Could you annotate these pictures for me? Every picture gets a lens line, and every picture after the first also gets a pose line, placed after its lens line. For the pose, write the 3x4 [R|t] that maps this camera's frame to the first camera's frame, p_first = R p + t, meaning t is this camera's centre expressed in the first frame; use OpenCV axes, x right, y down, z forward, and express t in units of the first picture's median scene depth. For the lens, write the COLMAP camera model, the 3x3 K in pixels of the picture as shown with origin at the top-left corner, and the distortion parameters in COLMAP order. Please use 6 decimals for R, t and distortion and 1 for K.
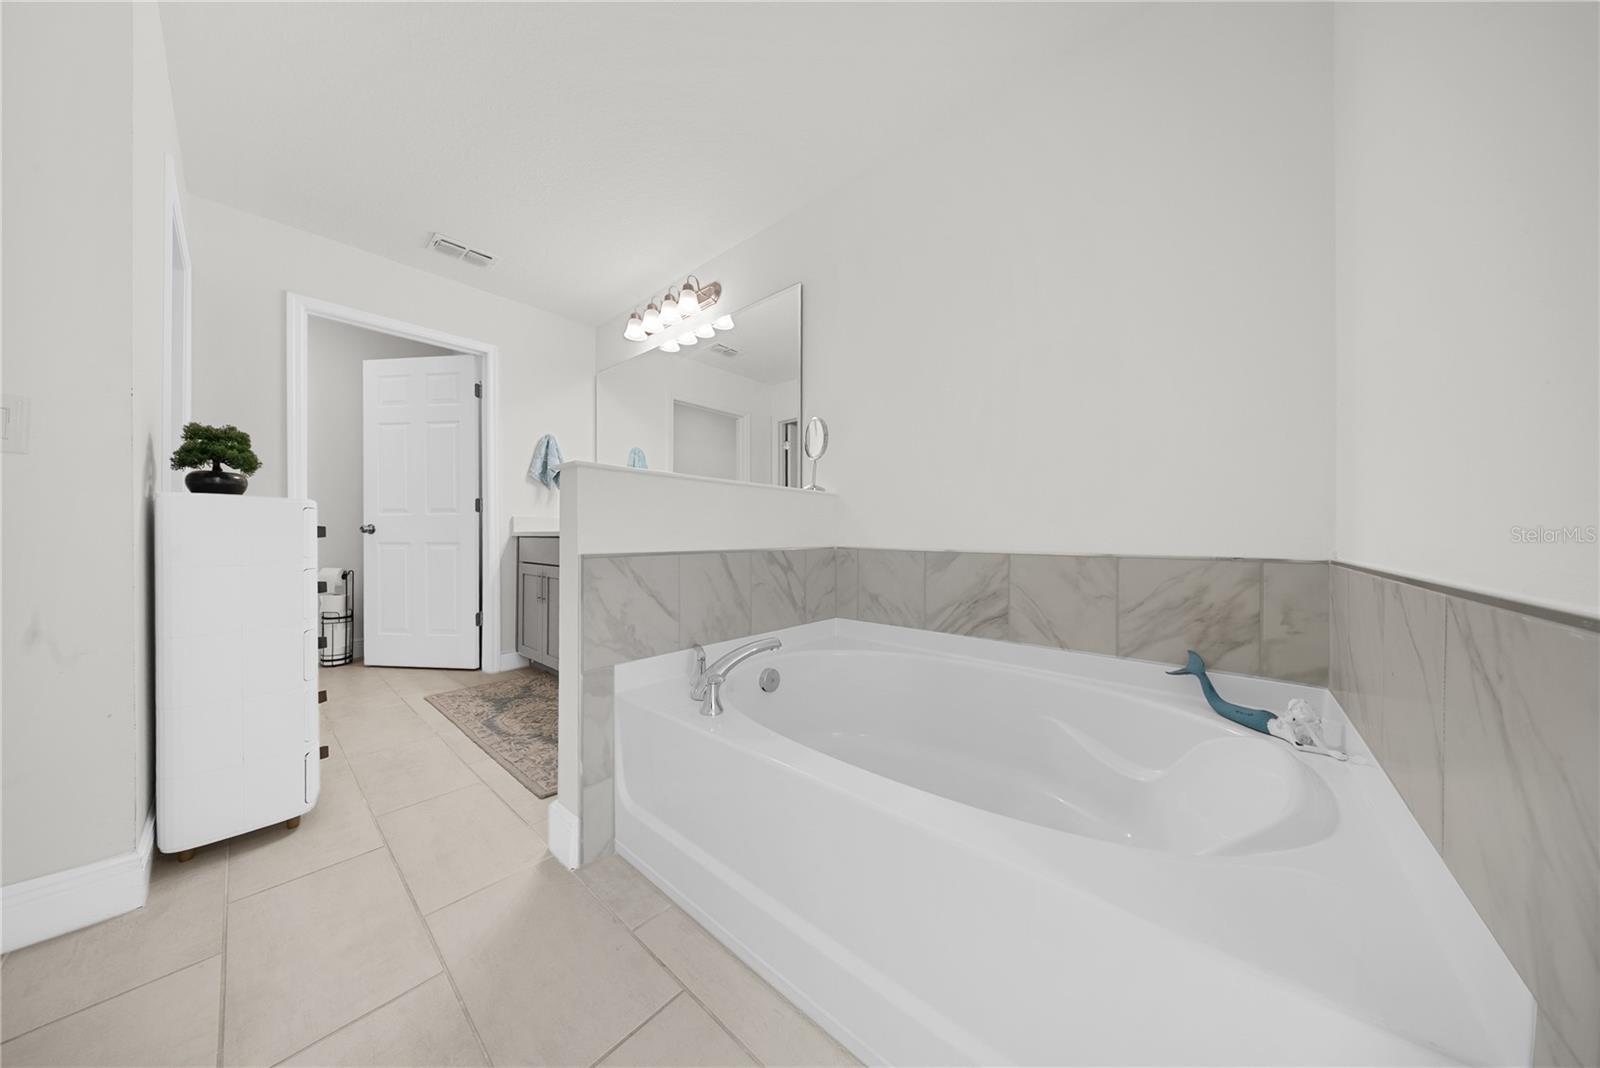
lens RADIAL K [[479.8, 0, 789.1], [0, 479.8, 541.1], [0, 0, 1]] dist [0.000029, -0.000787]
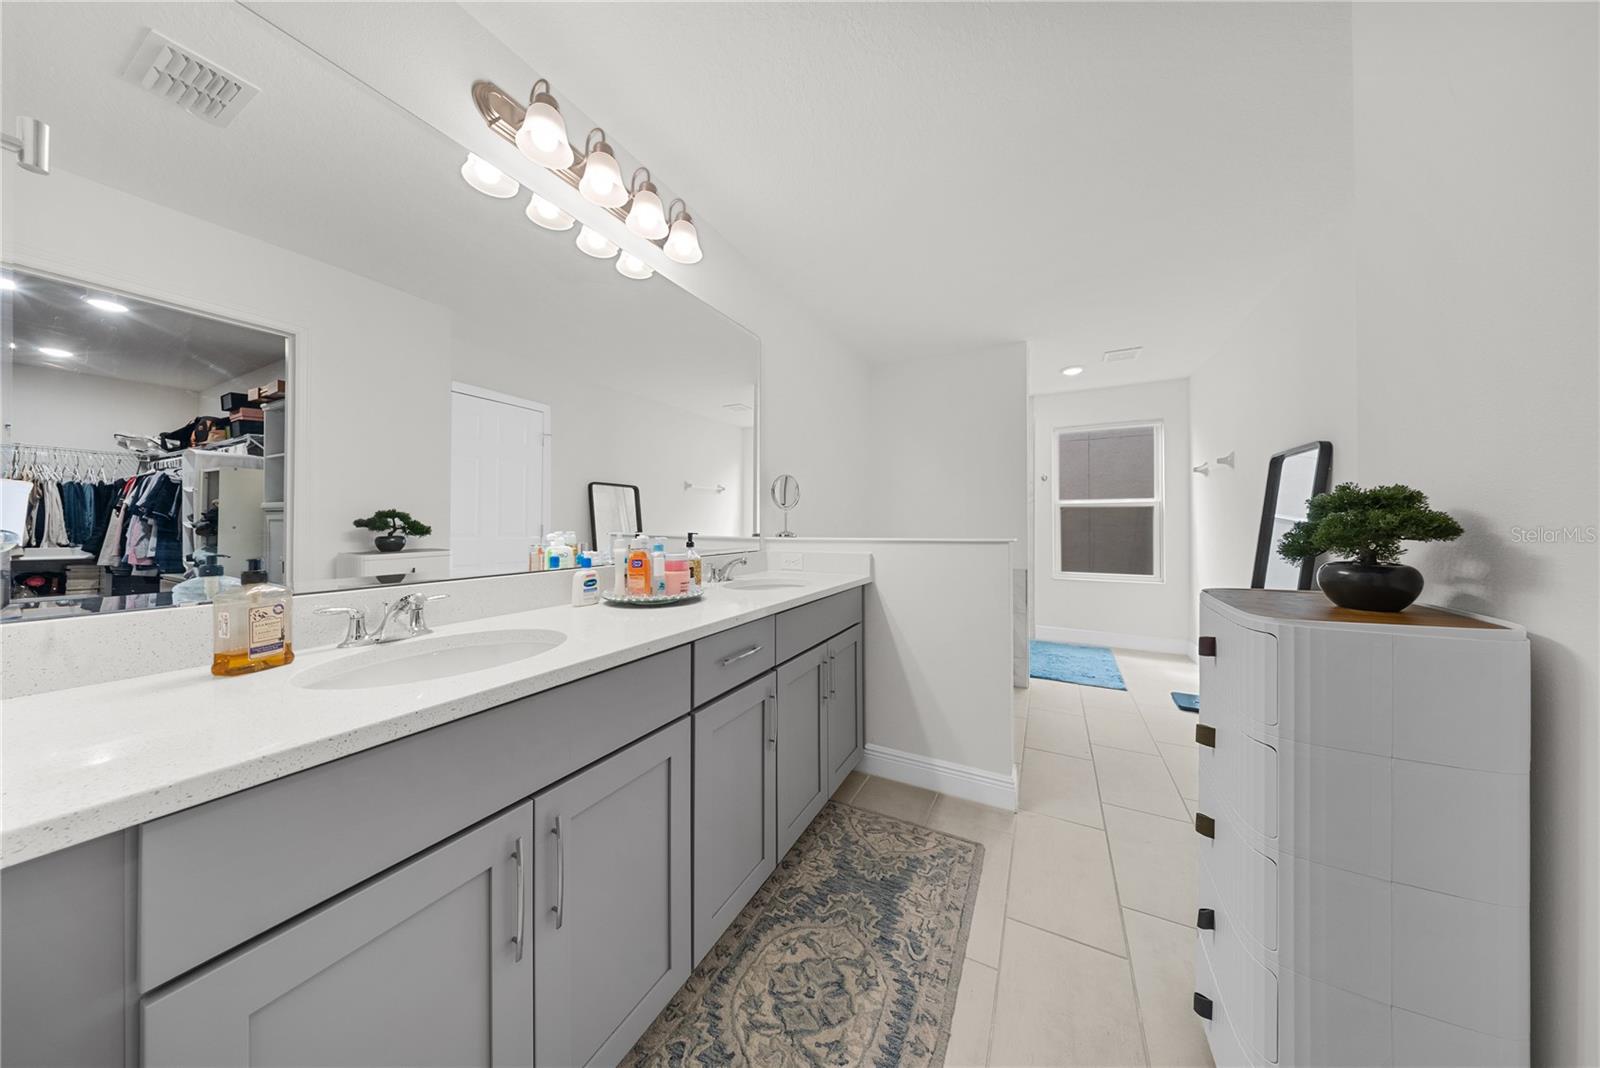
lens RADIAL K [[479.8, 0, 796.4], [0, 479.8, 519.9], [0, 0, 1]] dist [0.000029, -0.000787]
pose [[-0.234628, 0.003722, 0.972078, -0.985281], [0.003446, 0.999990, -0.002997, -0.126616], [-0.972079, 0.002647, -0.234639, 1.118580]]
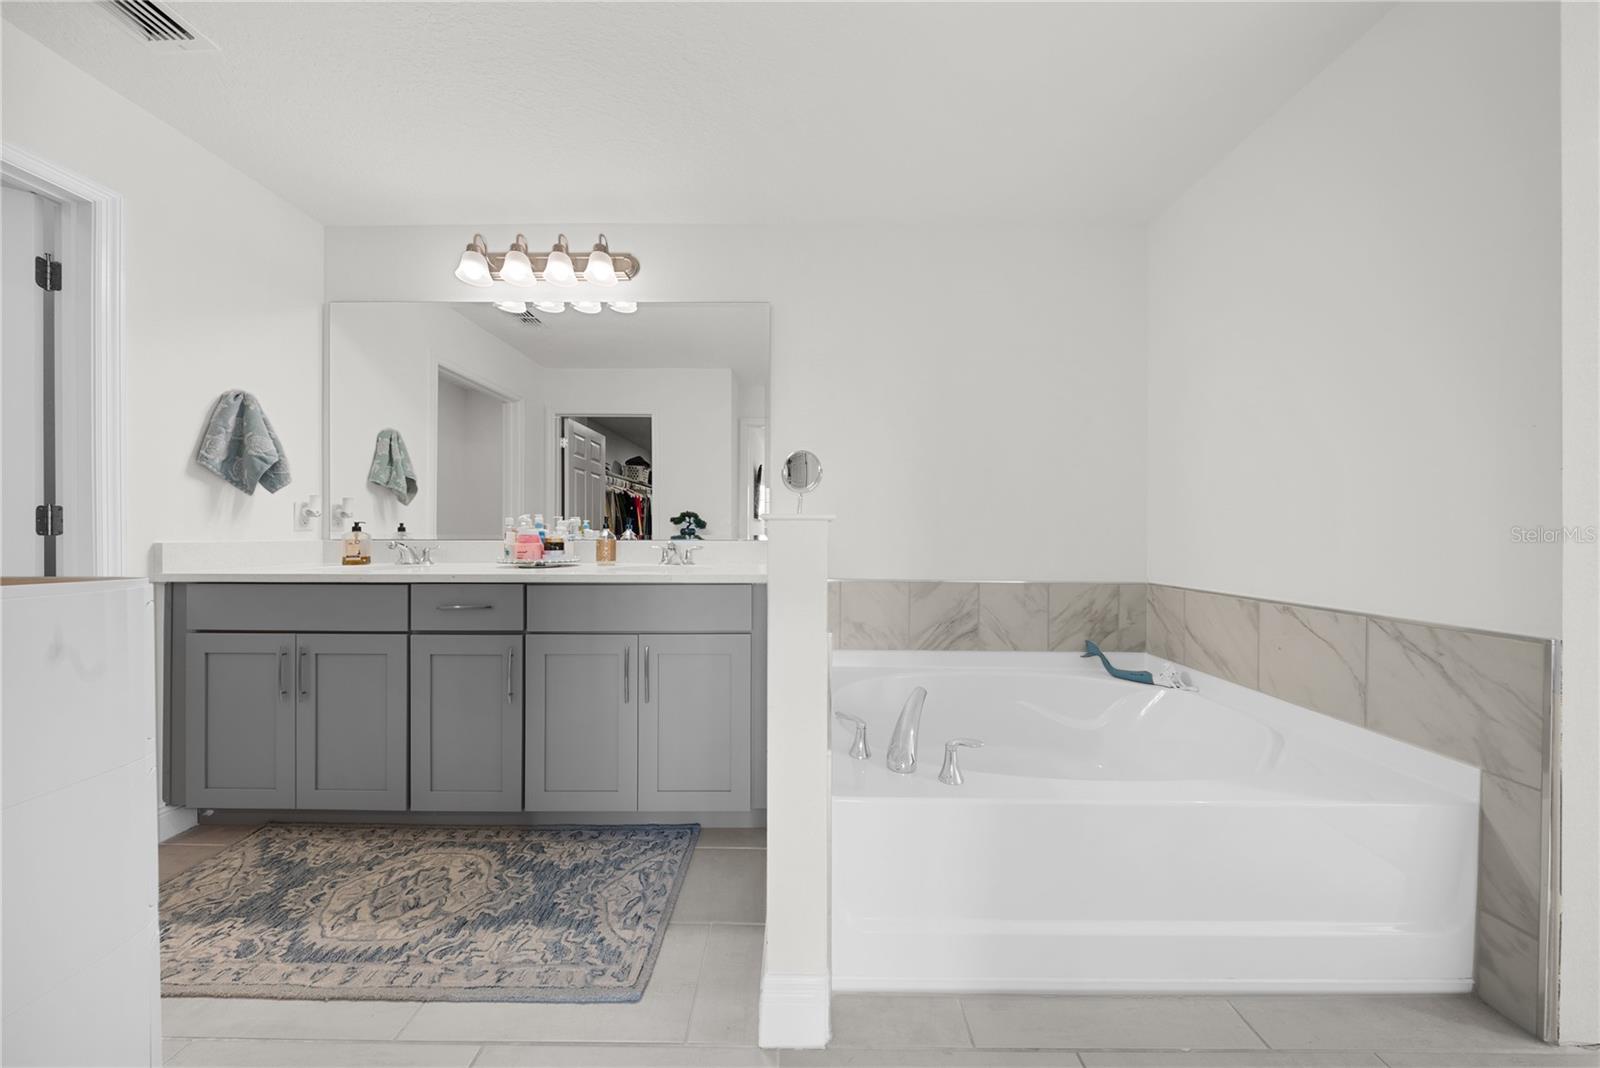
lens RADIAL K [[479.8, 0, 795.0], [0, 479.8, 533.2], [0, 0, 1]] dist [0.000029, -0.000787]
pose [[0.760385, -0.005632, 0.649449, -0.527468], [0.007288, 0.999973, 0.000139, -0.076687], [-0.649432, 0.004627, 0.760405, 0.233684]]
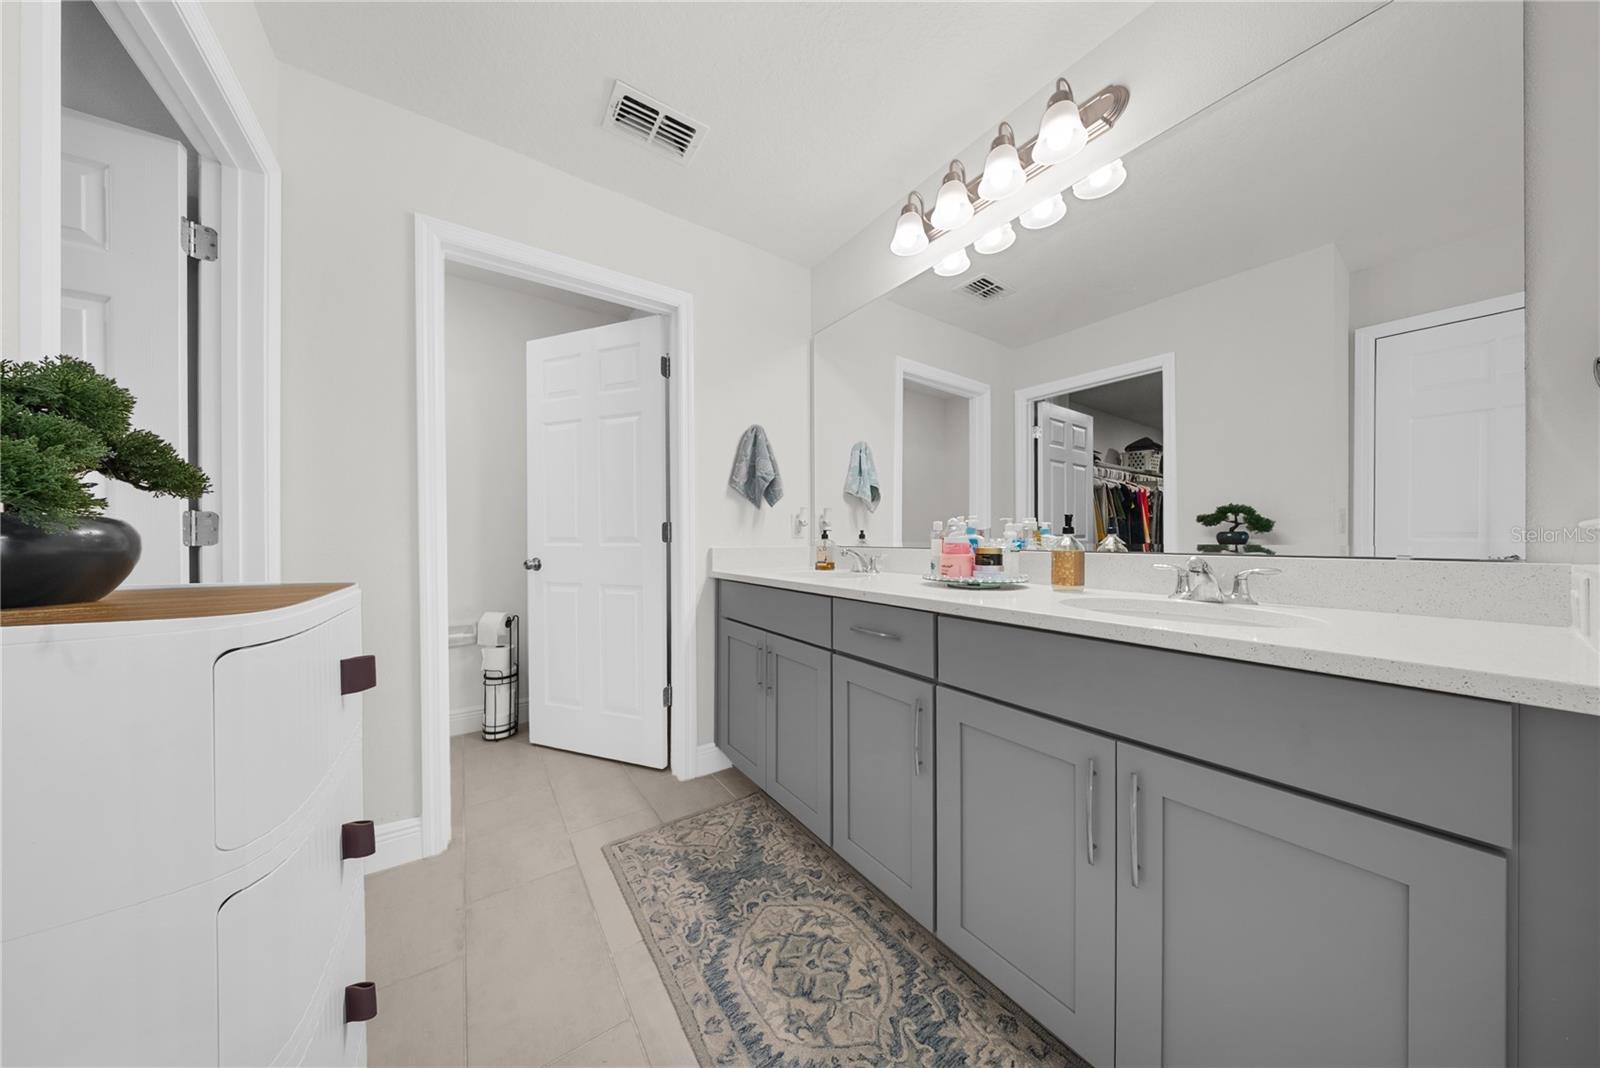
lens RADIAL K [[479.8, 0, 795.2], [0, 479.8, 538.3], [0, 0, 1]] dist [0.000029, -0.000787]
pose [[0.970045, -0.007918, -0.242794, -0.397842], [0.006349, 0.999954, -0.007245, -0.080213], [0.242840, 0.005486, 0.970051, 0.498560]]
